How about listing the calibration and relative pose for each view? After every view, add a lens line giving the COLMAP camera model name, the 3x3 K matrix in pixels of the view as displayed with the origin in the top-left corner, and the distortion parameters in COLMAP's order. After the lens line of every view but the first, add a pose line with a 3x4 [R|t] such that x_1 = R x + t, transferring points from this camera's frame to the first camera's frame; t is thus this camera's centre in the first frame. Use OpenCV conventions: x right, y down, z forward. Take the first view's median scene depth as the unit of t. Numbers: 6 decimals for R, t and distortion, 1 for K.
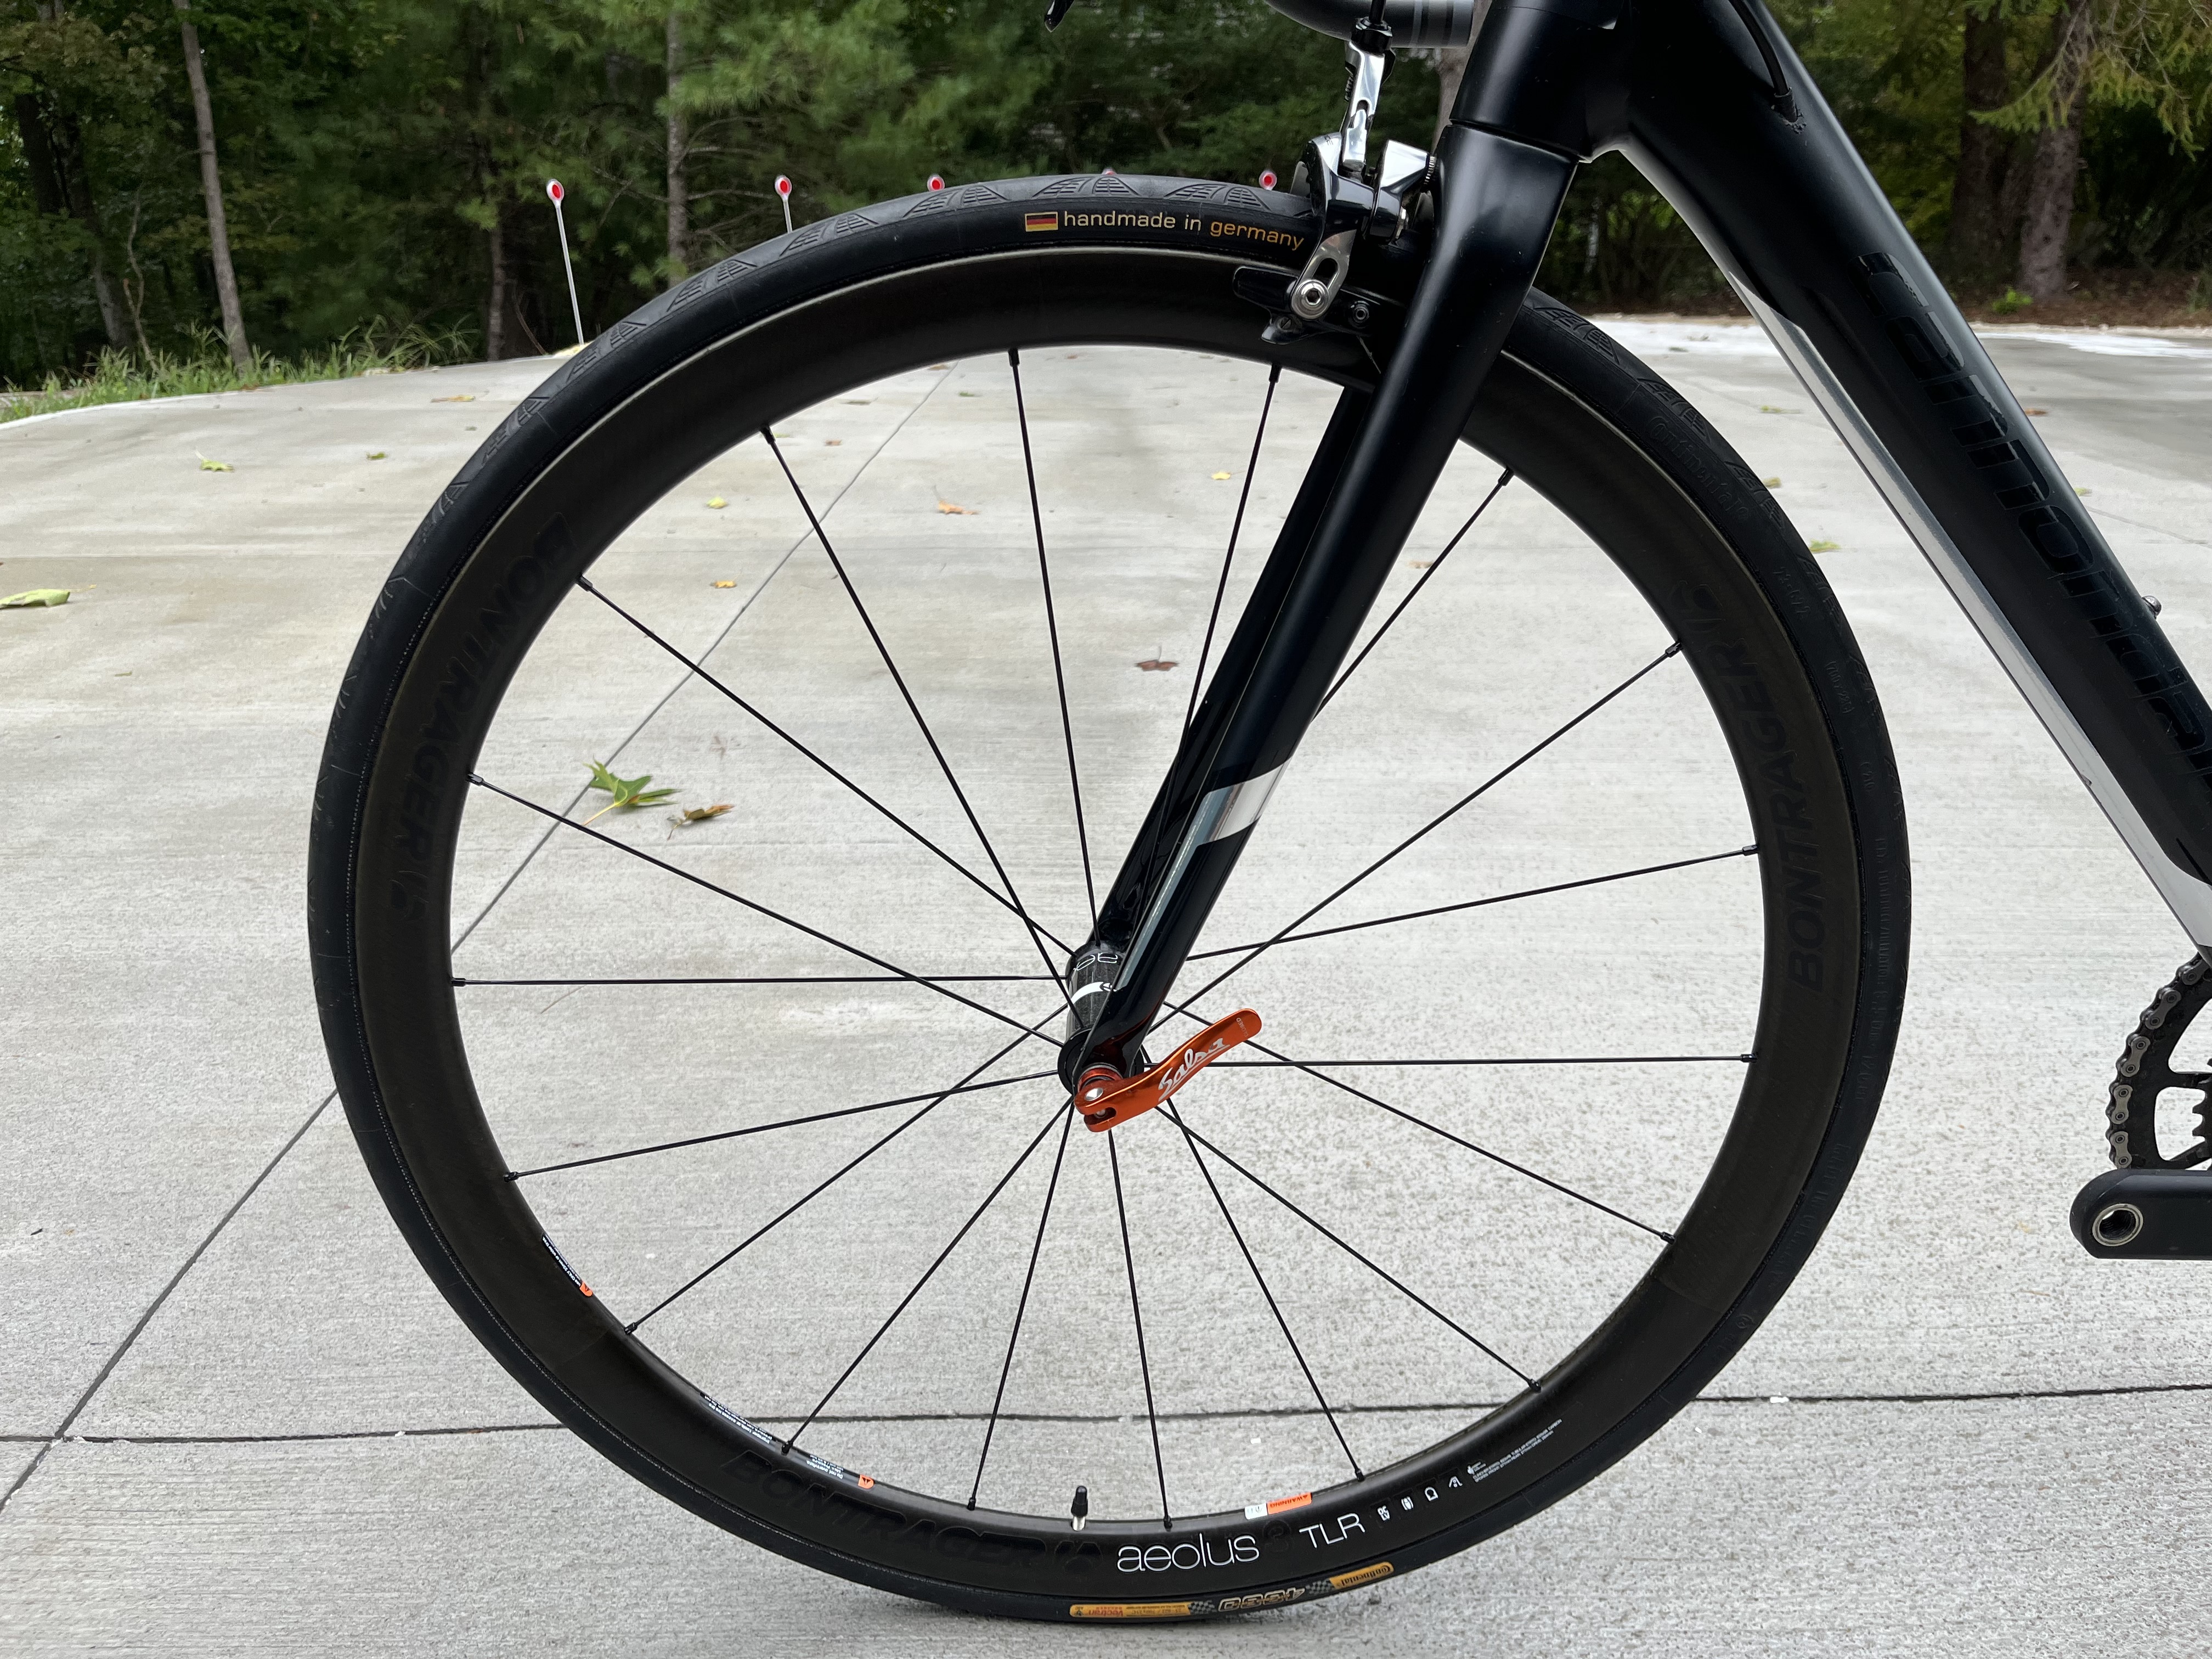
lens RADIAL K [[1677.4, 0, 1112.1], [0, 1677.4, 840.1], [0, 0, 1]] dist [0.078700, -0.126365]
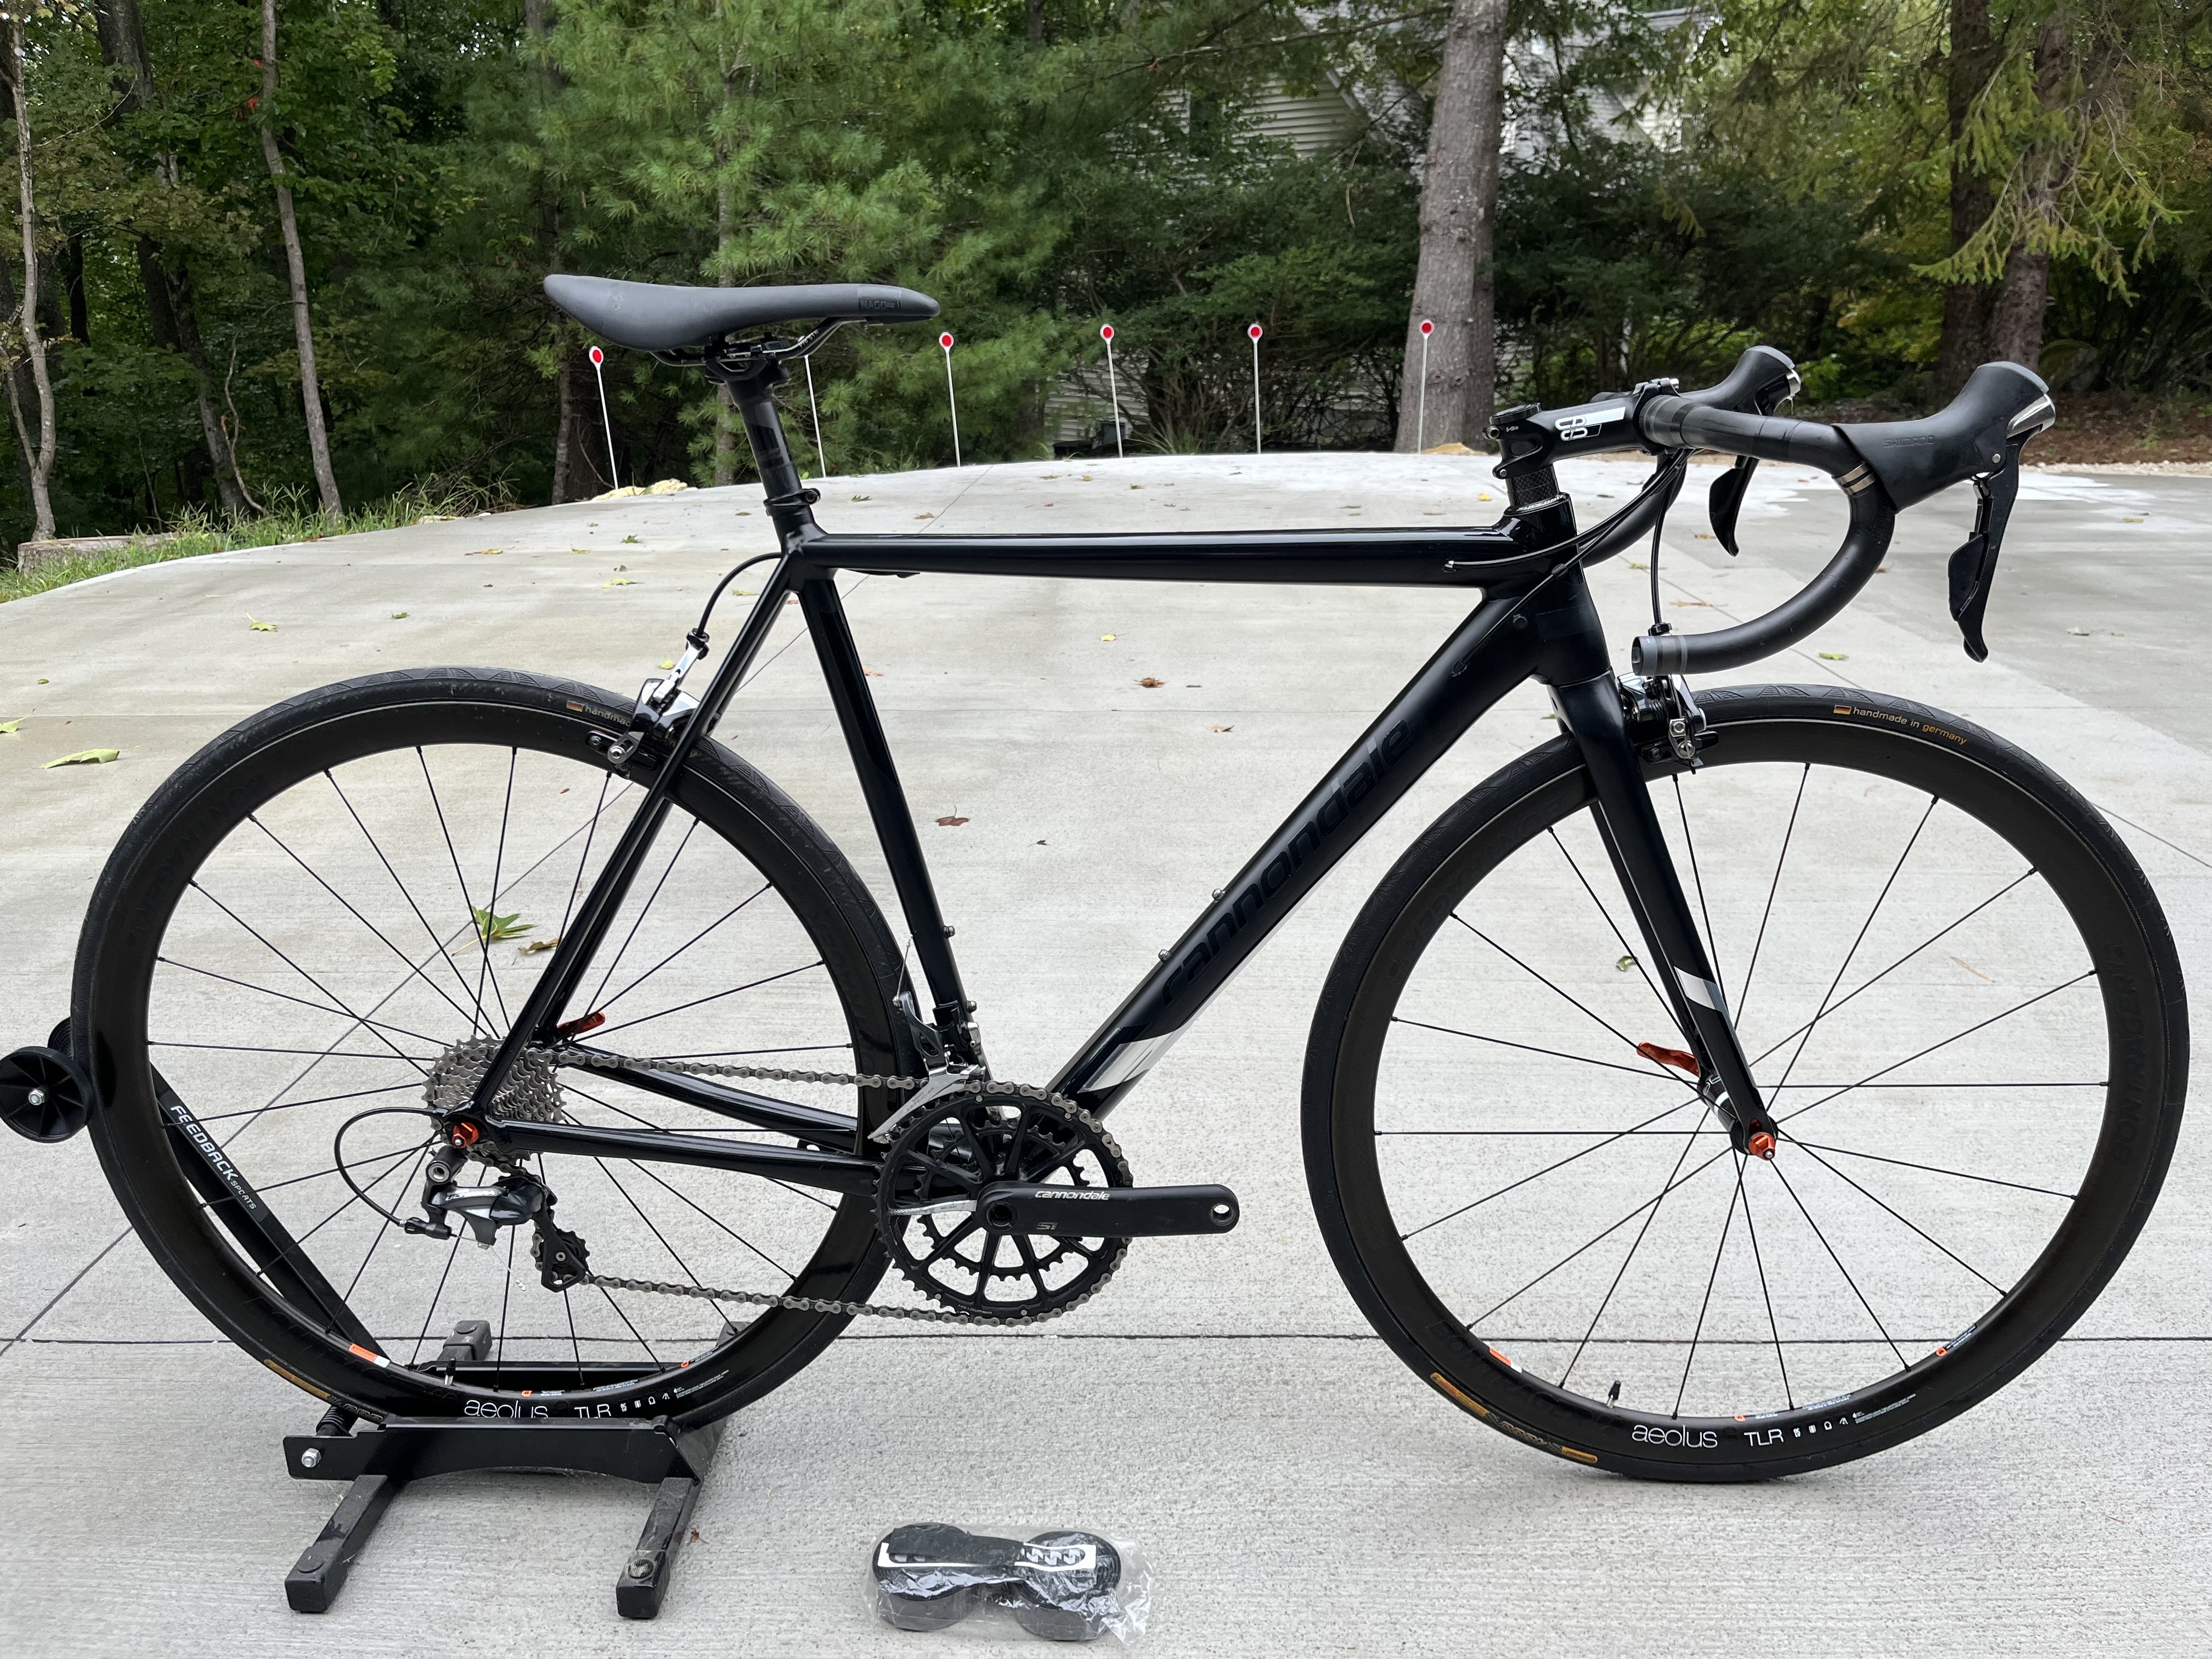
lens RADIAL K [[1664.6, 0, 1103.8], [0, 1664.6, 837.7], [0, 0, 1]] dist [0.073875, -0.109210]
pose [[0.998991, 0.006732, -0.044405, 0.089864], [-0.009247, 0.998350, -0.056667, -0.010104], [0.043950, 0.057021, 0.997405, -0.110335]]
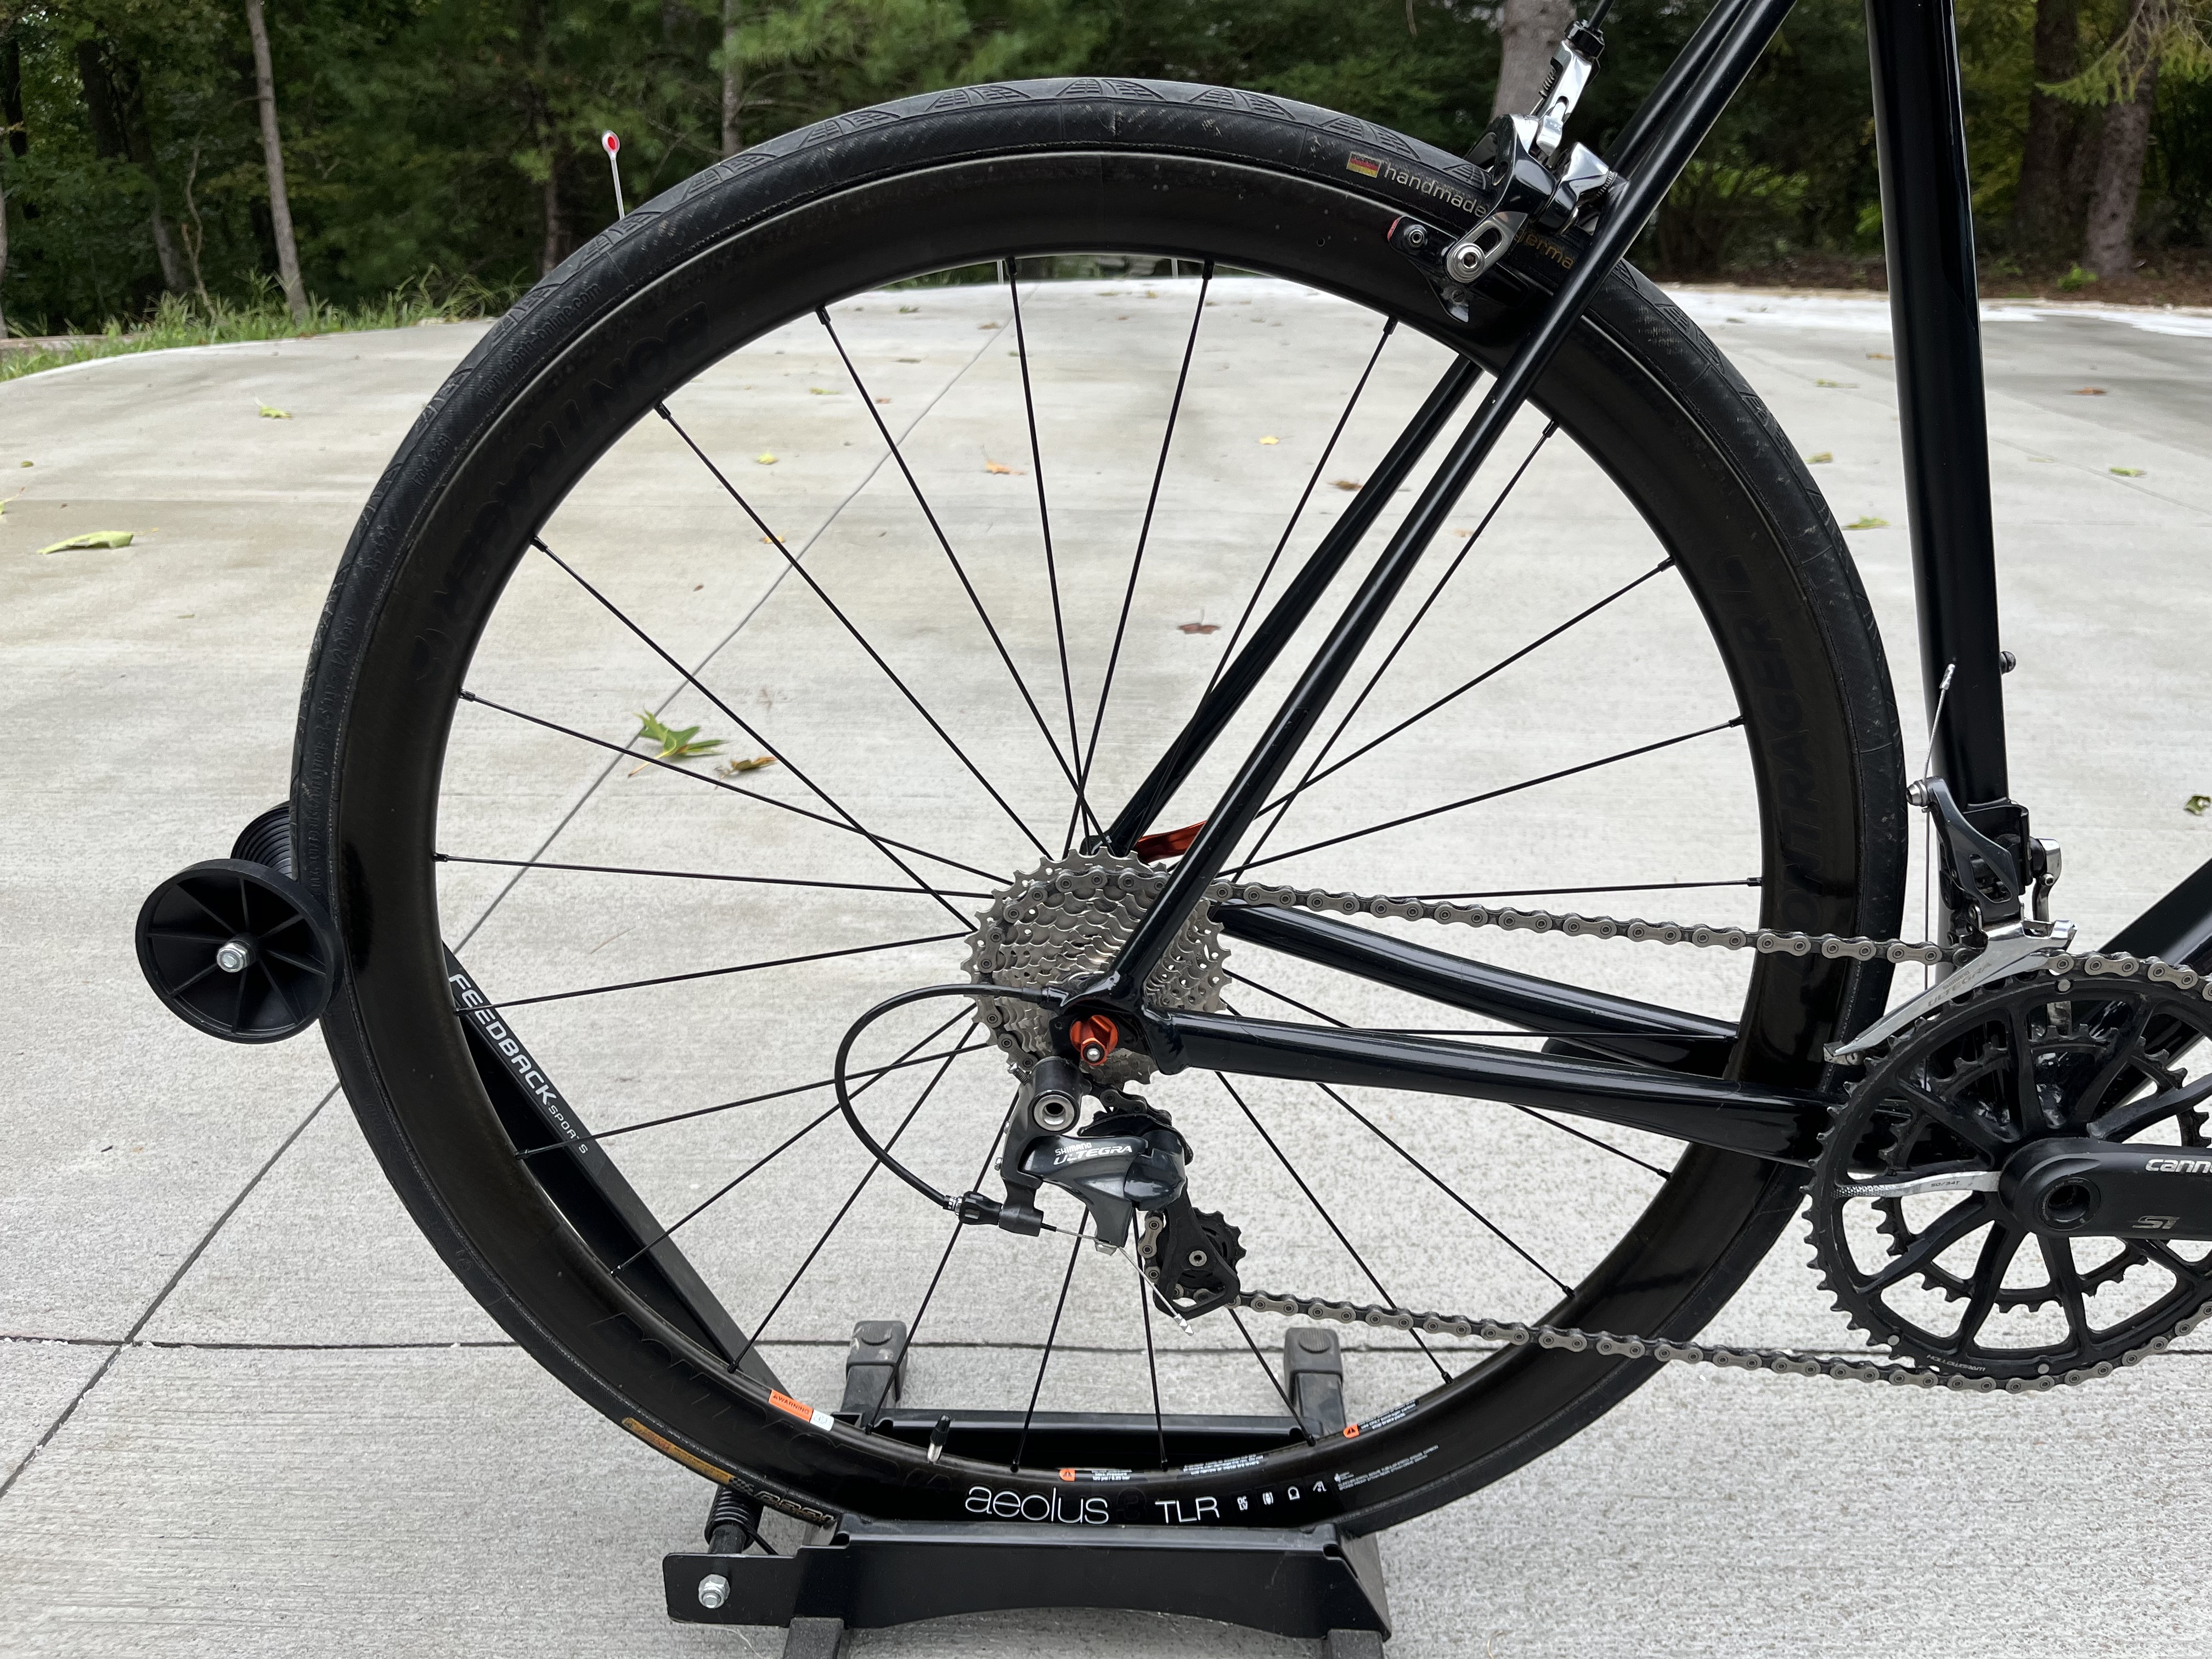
lens RADIAL K [[1677.2, 0, 1119.0], [0, 1677.2, 842.1], [0, 0, 1]] dist [0.075740, -0.123062]
pose [[0.999552, 0.022847, -0.019322, 0.000508], [-0.022412, 0.999497, 0.022419, 0.001142], [0.019824, -0.021976, 0.999562, -0.005227]]
